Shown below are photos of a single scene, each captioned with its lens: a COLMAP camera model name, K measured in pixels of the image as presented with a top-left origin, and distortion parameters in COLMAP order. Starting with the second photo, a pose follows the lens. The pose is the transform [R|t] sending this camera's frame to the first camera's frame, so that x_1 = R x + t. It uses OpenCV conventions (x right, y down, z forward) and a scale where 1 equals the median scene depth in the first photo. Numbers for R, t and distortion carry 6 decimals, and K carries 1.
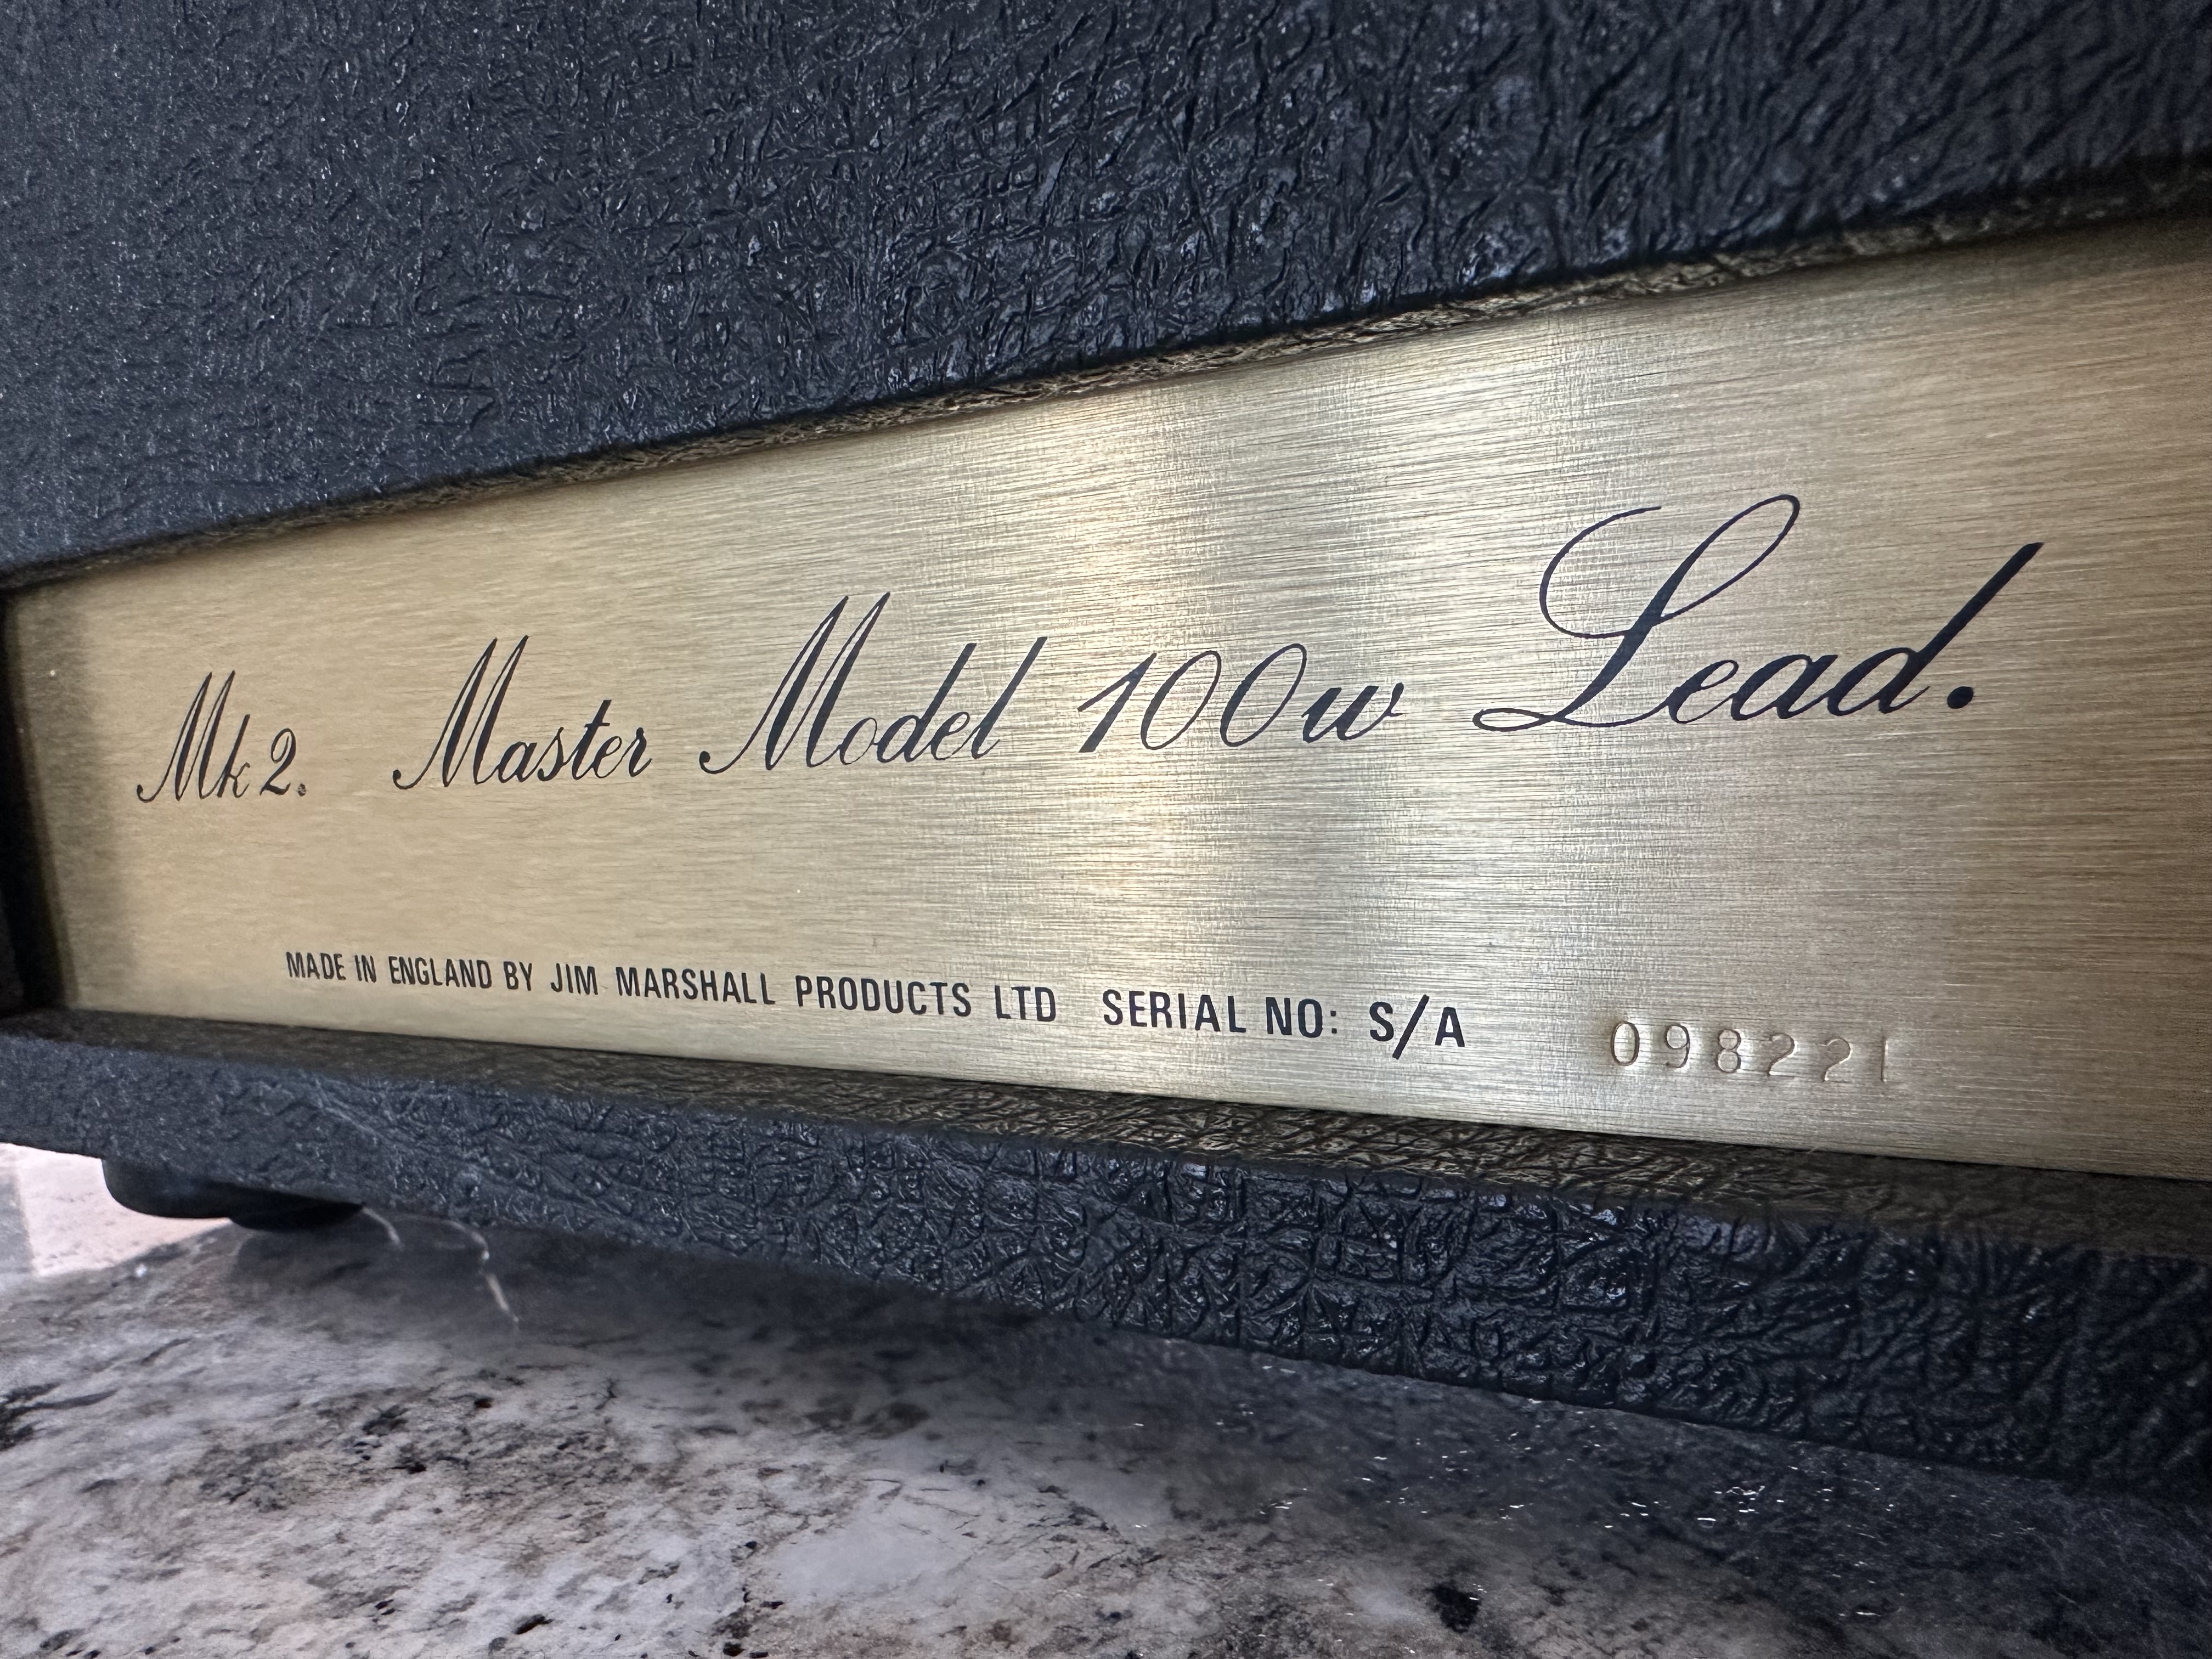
lens RADIAL K [[1599.5, 0, 1101.6], [0, 1599.5, 835.2], [0, 0, 1]] dist [-0.007675, -0.010221]
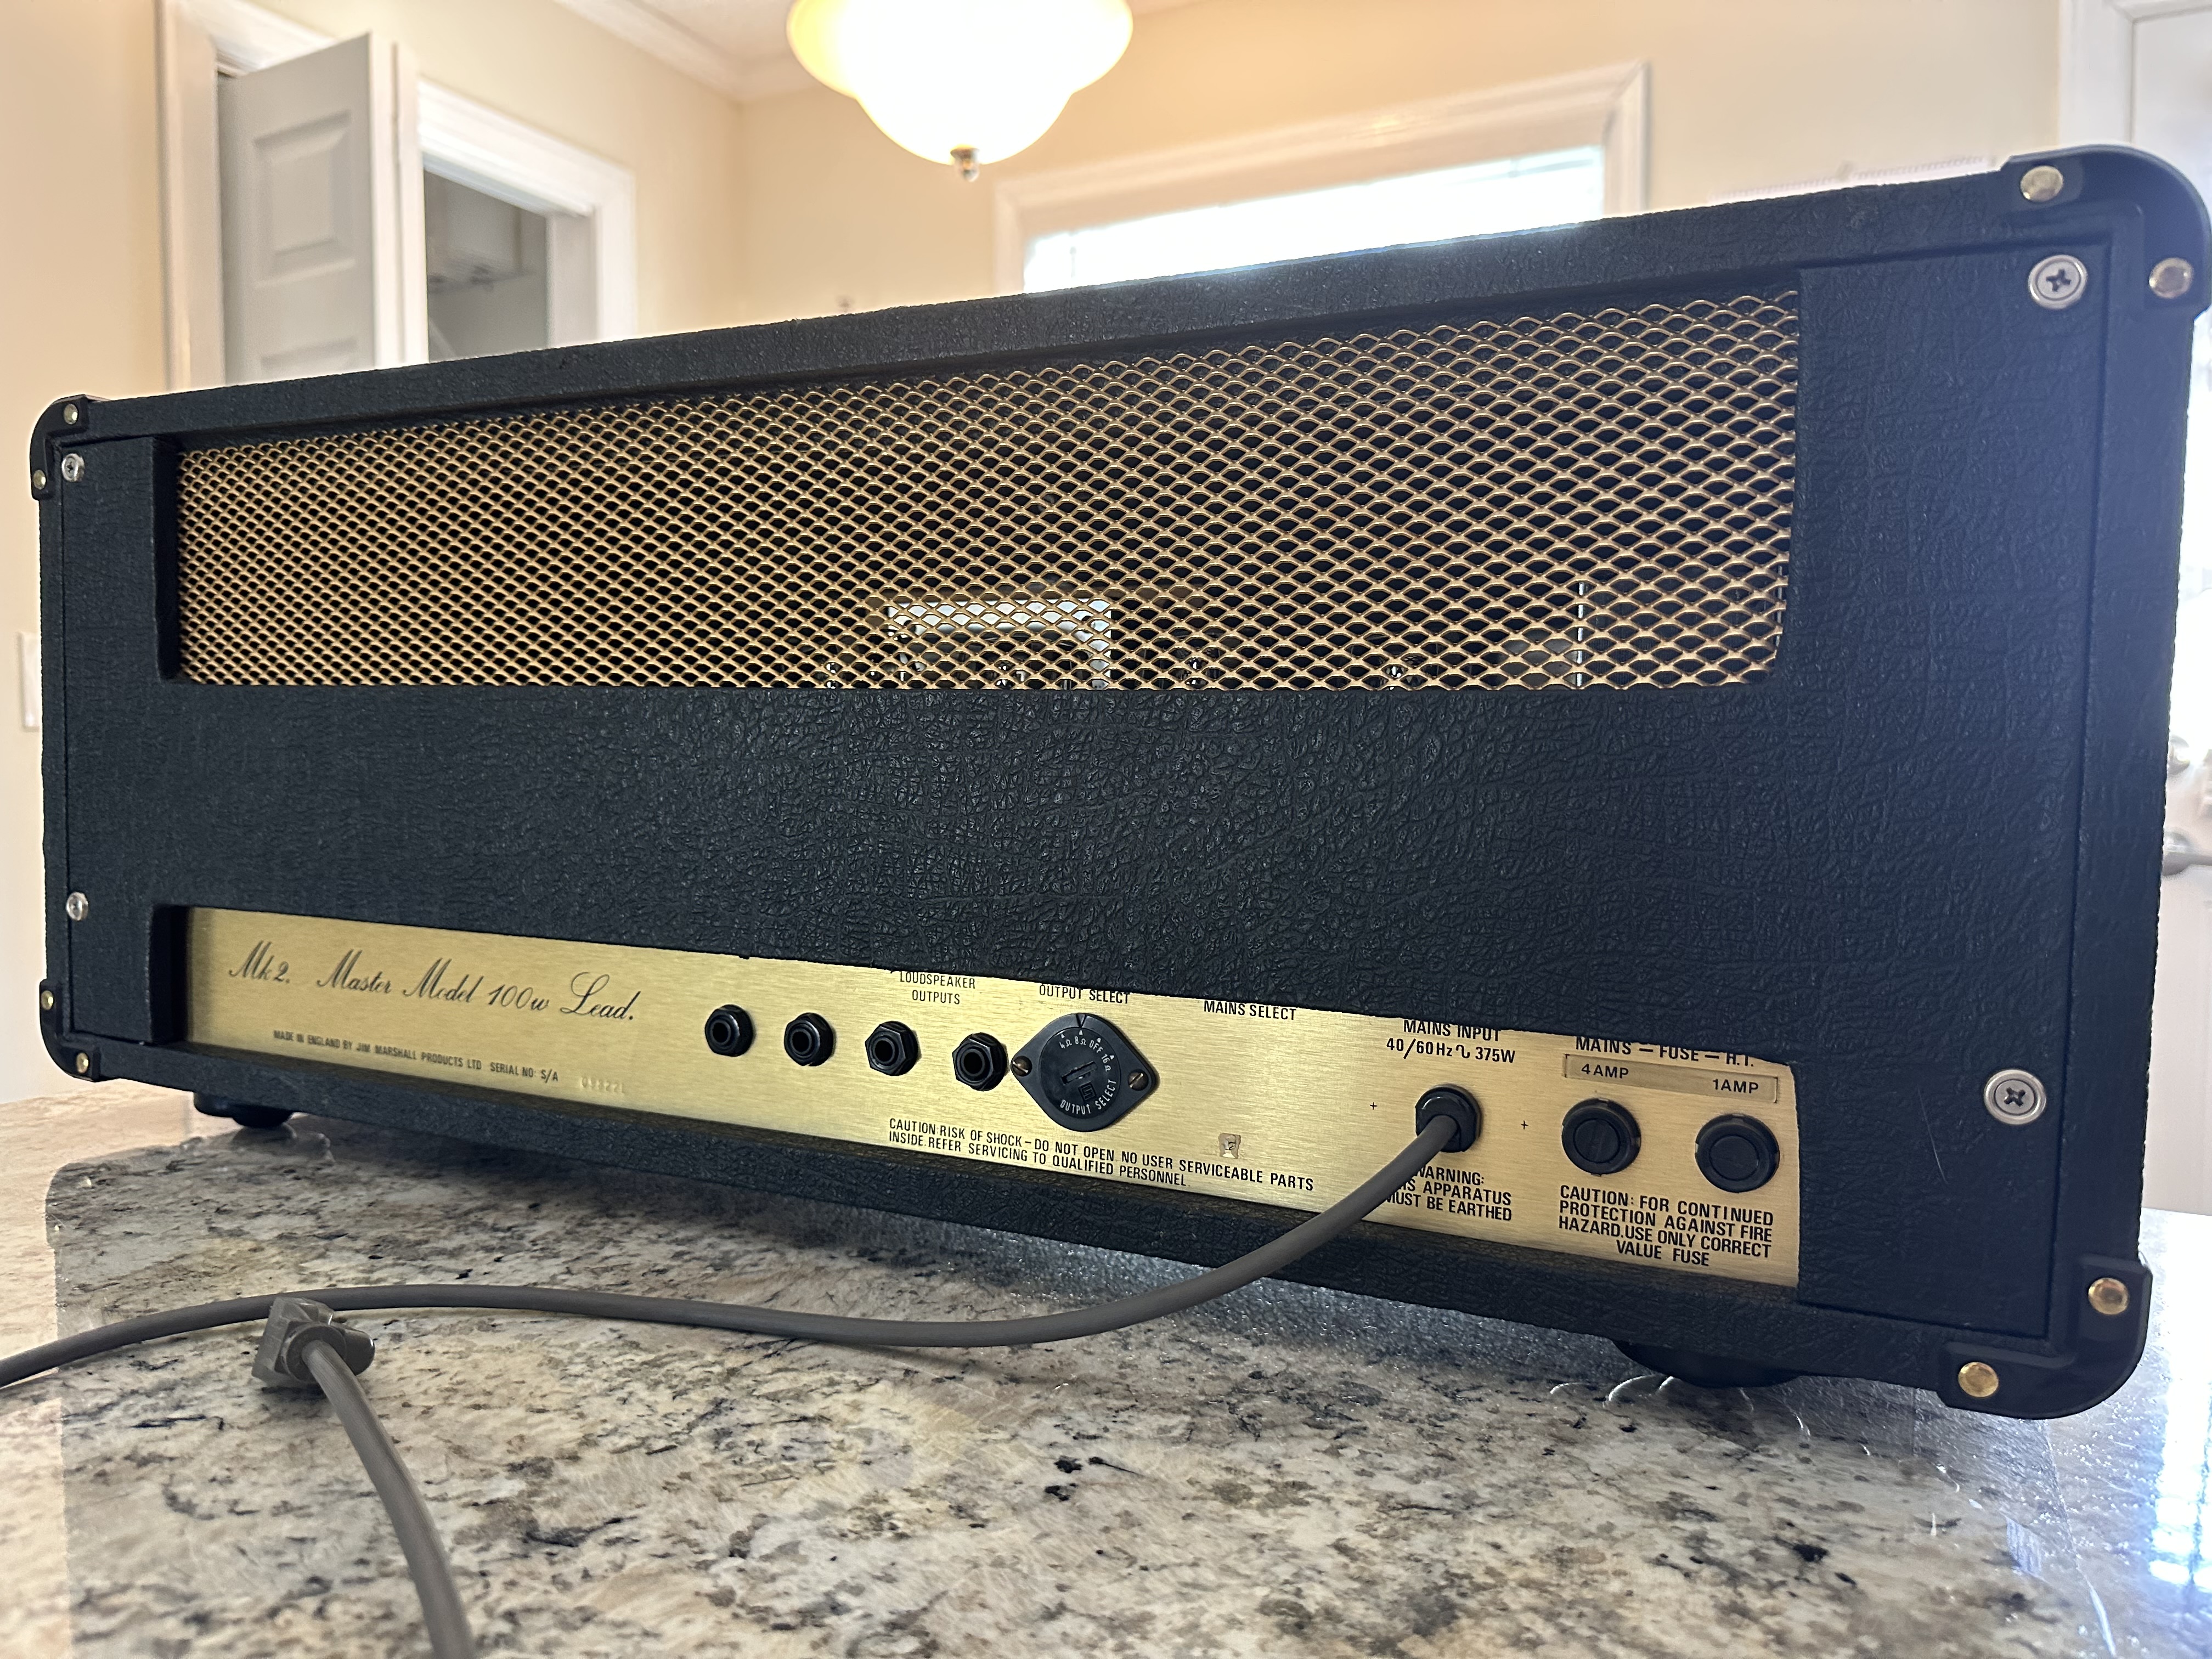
lens RADIAL K [[1599.5, 0, 1112.4], [0, 1599.5, 825.6], [0, 0, 1]] dist [-0.007675, -0.010221]
pose [[0.993542, 0.100209, 0.053223, 1.070797], [-0.095451, 0.991759, -0.085458, -0.252162], [-0.061348, 0.079826, 0.994919, -2.625767]]
